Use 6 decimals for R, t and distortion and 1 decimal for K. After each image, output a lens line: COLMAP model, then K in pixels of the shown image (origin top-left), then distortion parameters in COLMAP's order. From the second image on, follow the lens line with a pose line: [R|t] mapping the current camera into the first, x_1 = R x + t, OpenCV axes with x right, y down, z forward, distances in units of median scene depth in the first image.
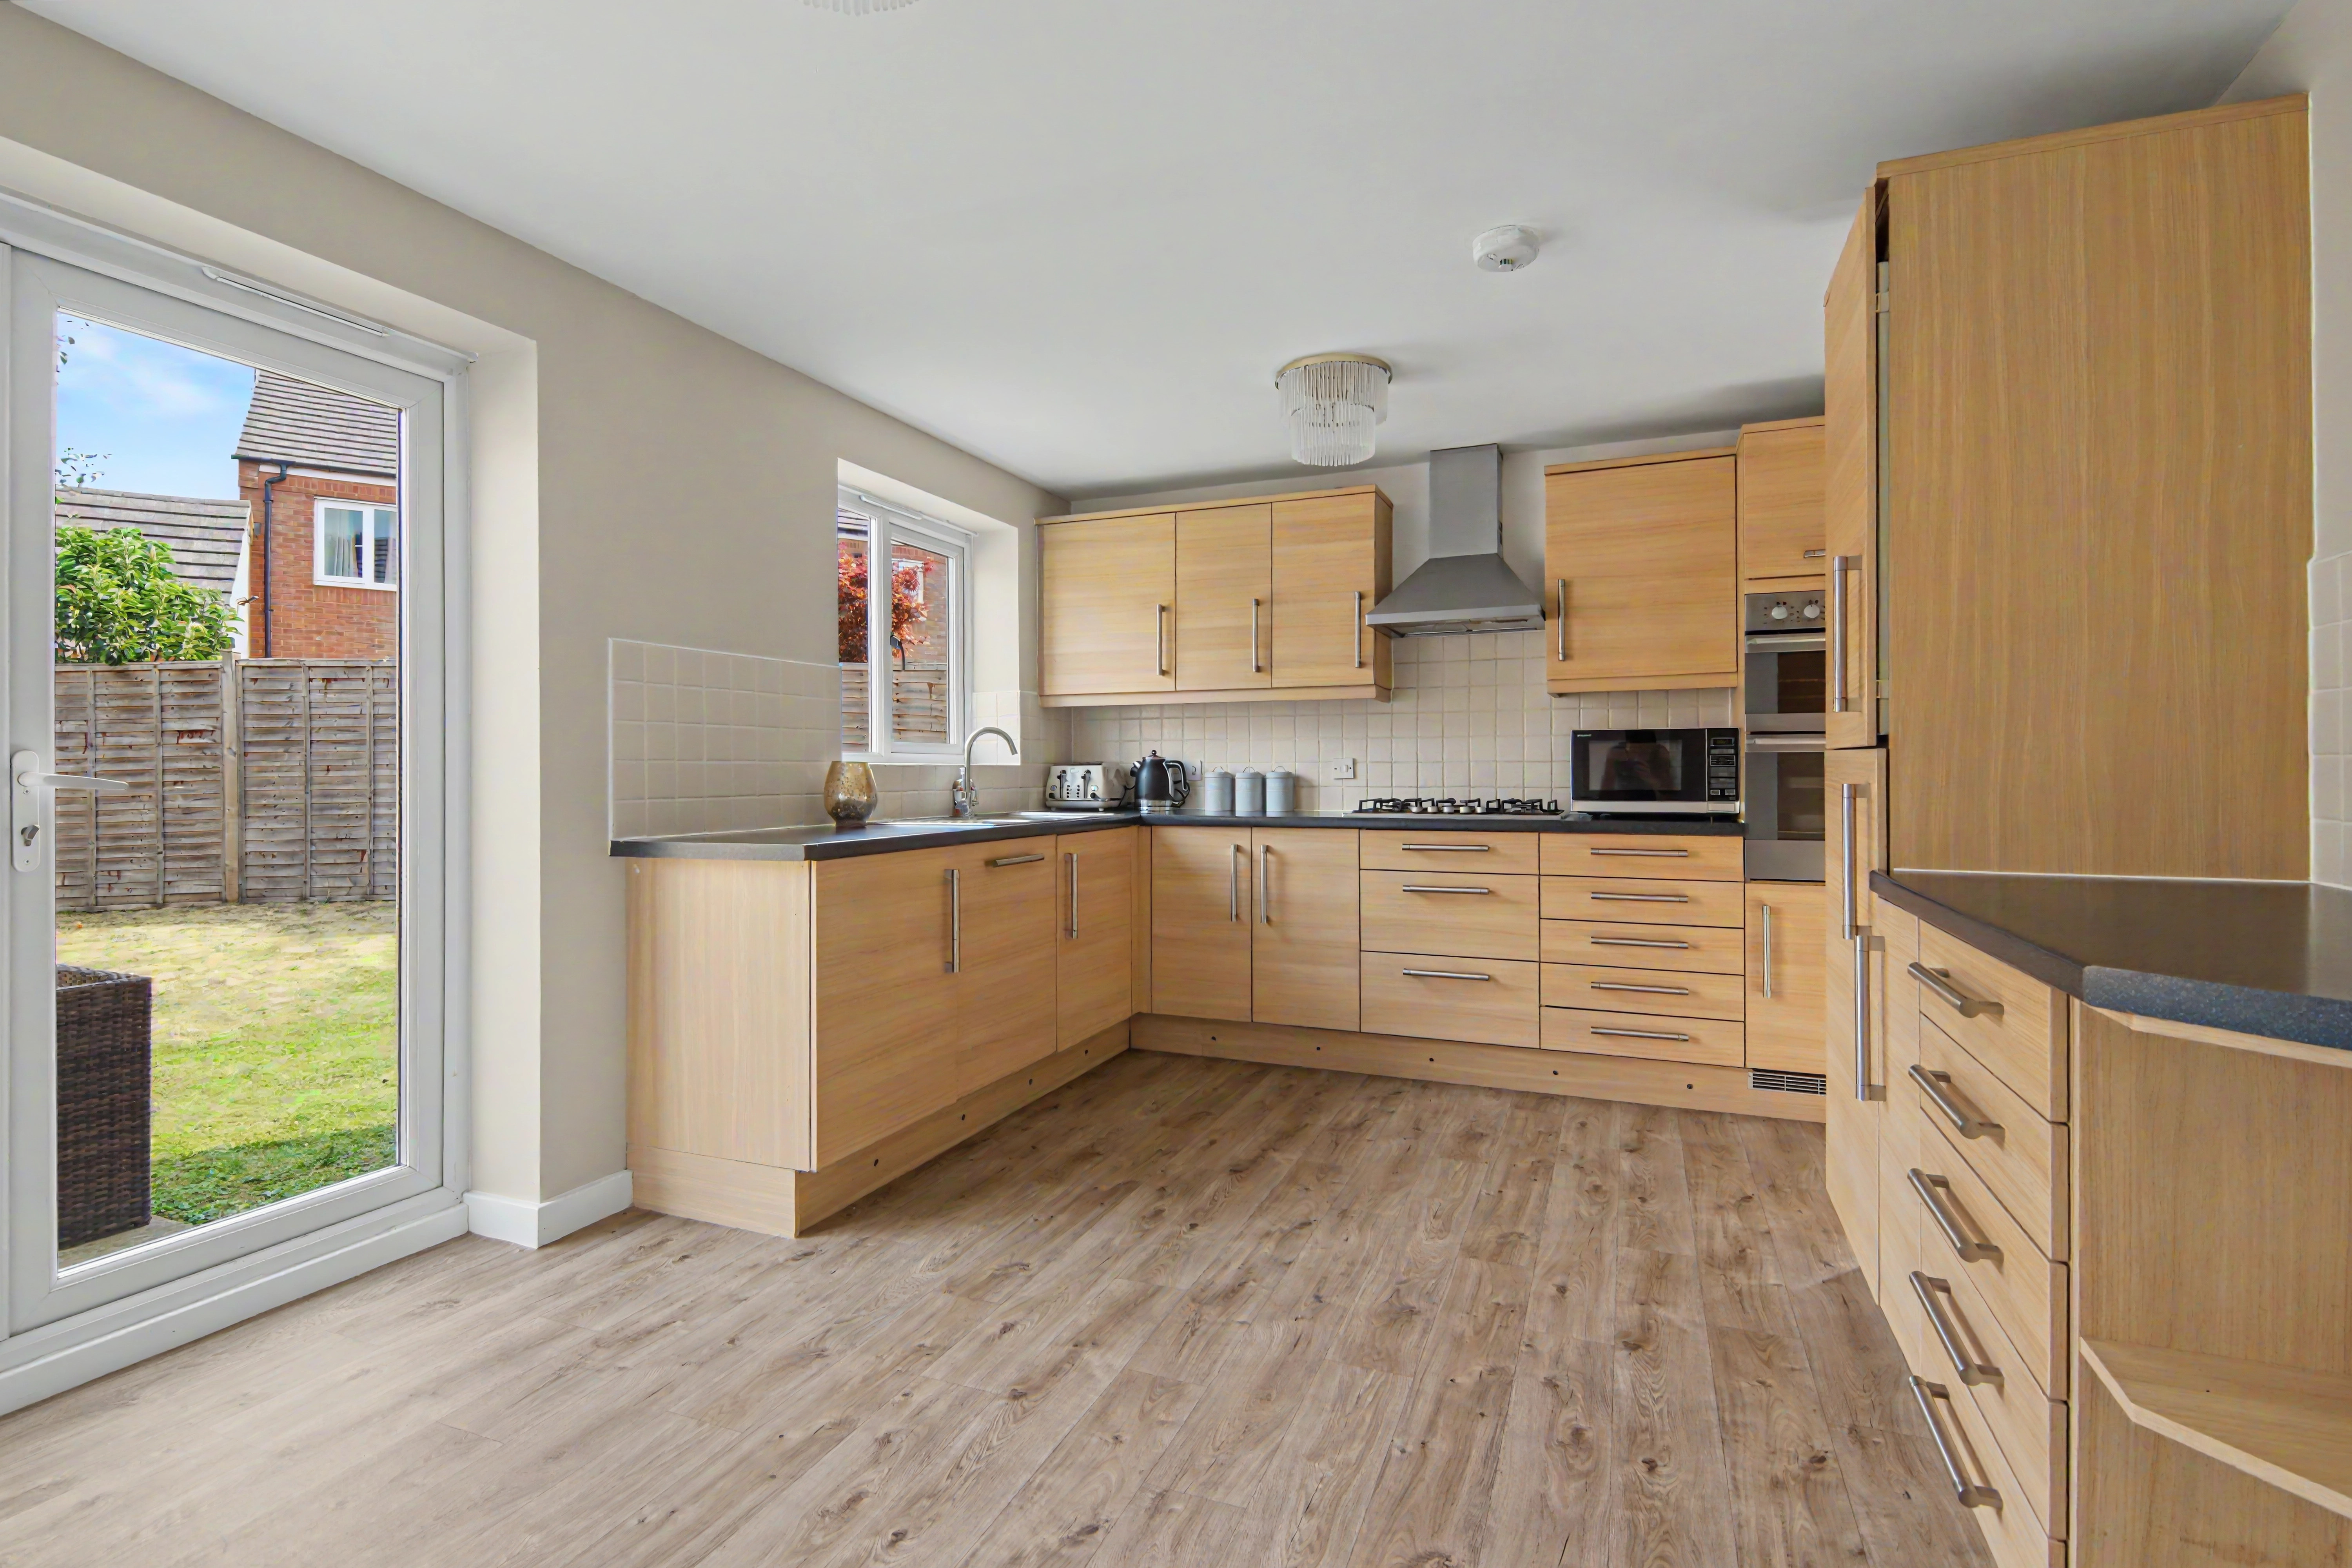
lens RADIAL K [[1138.4, 0, 1131.4], [0, 1138.4, 766.3], [0, 0, 1]] dist [0.022745, -0.016441]
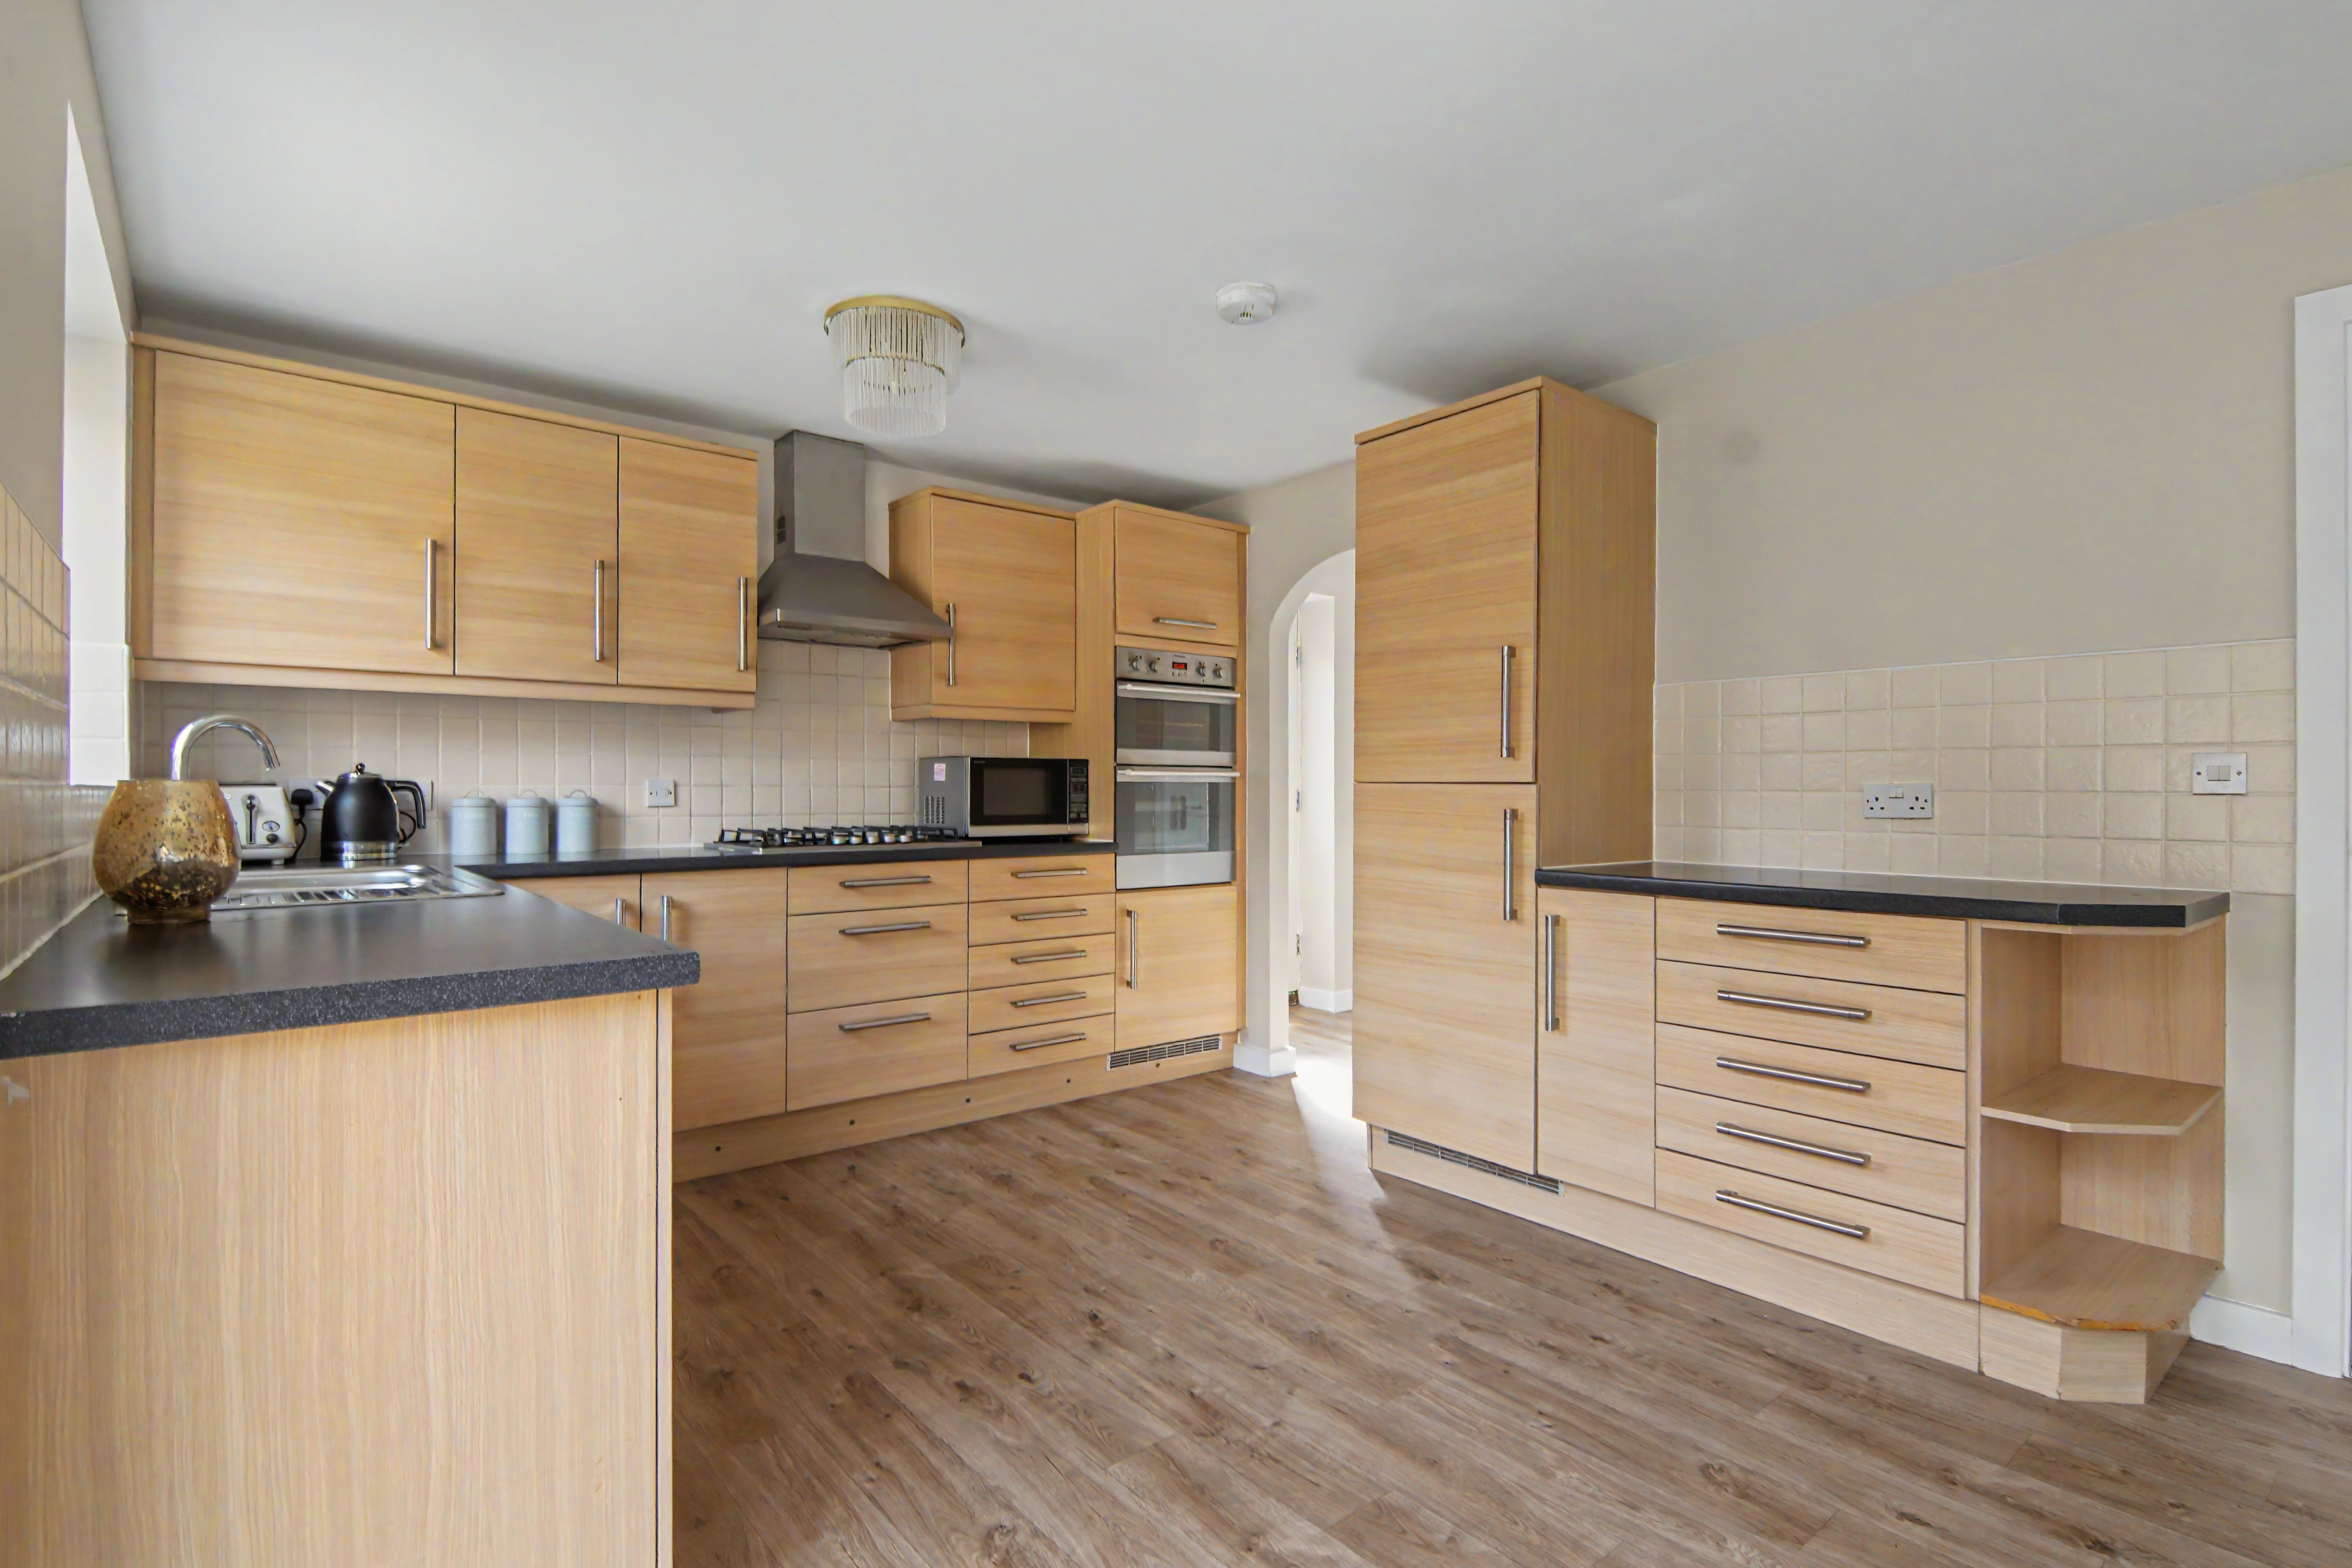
lens RADIAL K [[1138.4, 0, 1156.5], [0, 1138.4, 781.7], [0, 0, 1]] dist [0.022745, -0.016441]
pose [[0.459924, 0.010295, 0.887898, -0.441571], [-0.007097, 0.999943, -0.007919, -0.002503], [-0.887930, -0.002659, 0.459971, 0.403515]]
